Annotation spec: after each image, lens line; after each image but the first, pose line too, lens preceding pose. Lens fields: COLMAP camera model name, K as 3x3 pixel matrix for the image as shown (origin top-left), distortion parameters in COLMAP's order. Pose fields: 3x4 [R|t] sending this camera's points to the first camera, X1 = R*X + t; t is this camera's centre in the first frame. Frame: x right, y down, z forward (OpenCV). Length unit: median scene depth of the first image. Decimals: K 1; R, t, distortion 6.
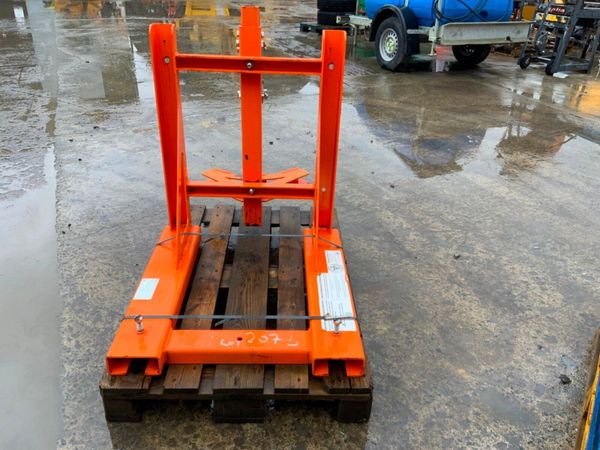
lens RADIAL K [[495.1, 0, 300.8], [0, 495.1, 224.7], [0, 0, 1]] dist [0.075905, -0.144563]
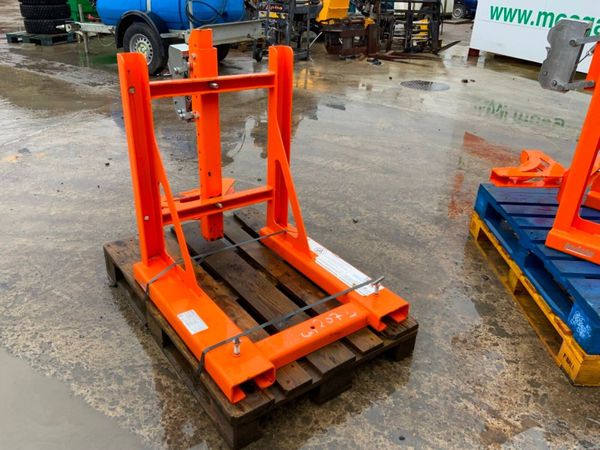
lens RADIAL K [[495.1, 0, 300.8], [0, 495.1, 224.0], [0, 0, 1]] dist [0.075905, -0.144563]
pose [[0.822825, -0.257410, 0.506655, -0.484072], [0.255407, 0.963925, 0.074940, -0.063481], [-0.507668, 0.067740, 0.858886, 0.029183]]
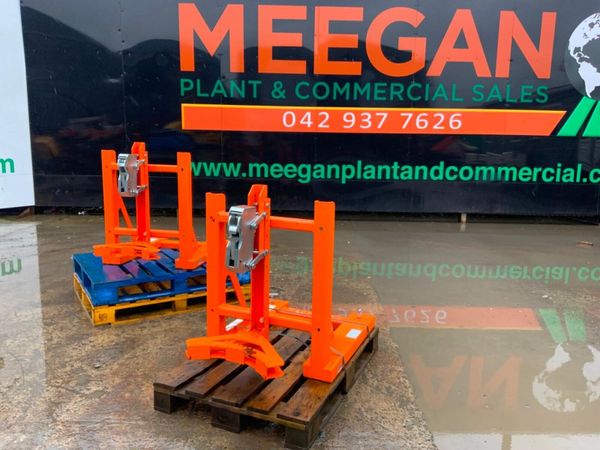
lens RADIAL K [[495.1, 0, 301.6], [0, 495.1, 214.8], [0, 0, 1]] dist [0.075905, -0.144563]
pose [[-0.904834, -0.119982, 0.408509, -0.645930], [0.151830, 0.805462, 0.572869, -0.958635], [-0.397773, 0.580375, -0.710593, 1.668569]]
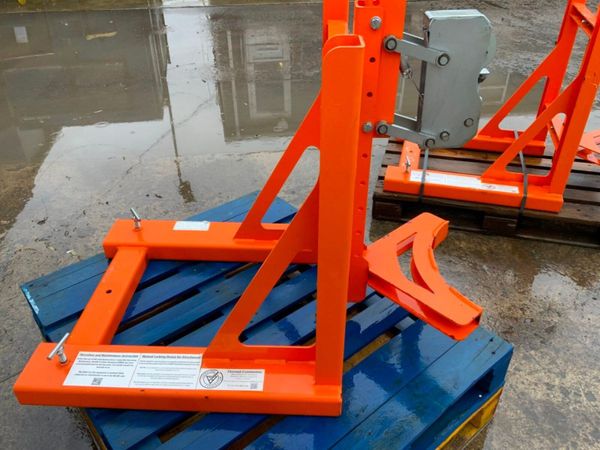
lens RADIAL K [[495.1, 0, 300.4], [0, 495.1, 228.8], [0, 0, 1]] dist [0.075905, -0.144563]
pose [[-0.071716, 0.534724, -0.841978, 0.462017], [-0.475648, 0.723650, 0.500090, -0.400417], [0.876707, 0.436349, 0.202443, 0.803020]]
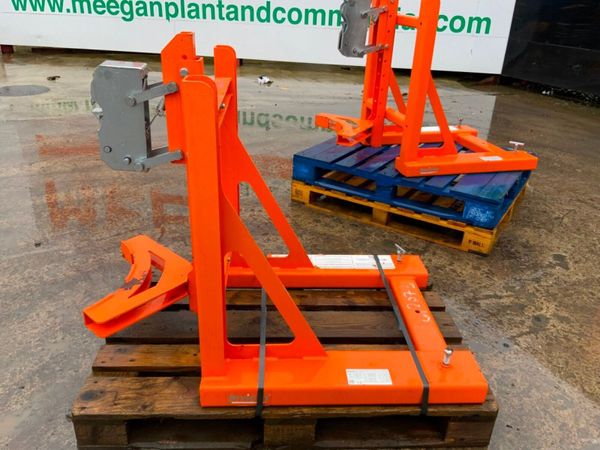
lens RADIAL K [[495.1, 0, 300.1], [0, 495.1, 226.8], [0, 0, 1]] dist [0.075905, -0.144563]
pose [[-0.020301, -0.470385, 0.882228, -0.760714], [0.437030, 0.789467, 0.430984, -0.390471], [-0.899218, 0.394310, 0.189545, 0.706596]]
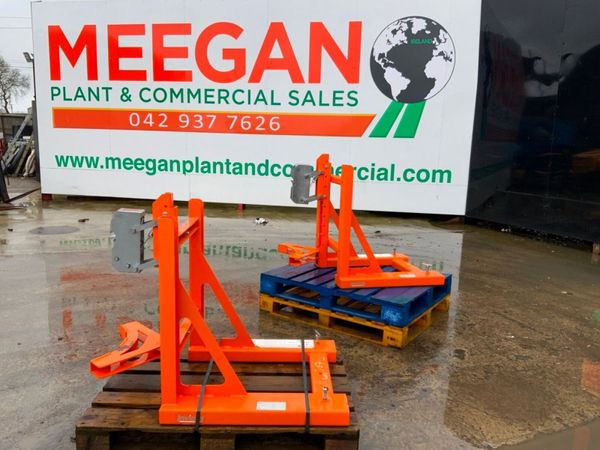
lens RADIAL K [[495.1, 0, 300.4], [0, 495.1, 222.4], [0, 0, 1]] dist [0.075905, -0.144563]
pose [[0.006145, -0.203211, 0.979116, -1.191986], [0.447217, 0.876317, 0.179069, -0.384546], [-0.894404, 0.436777, 0.096265, 0.513242]]
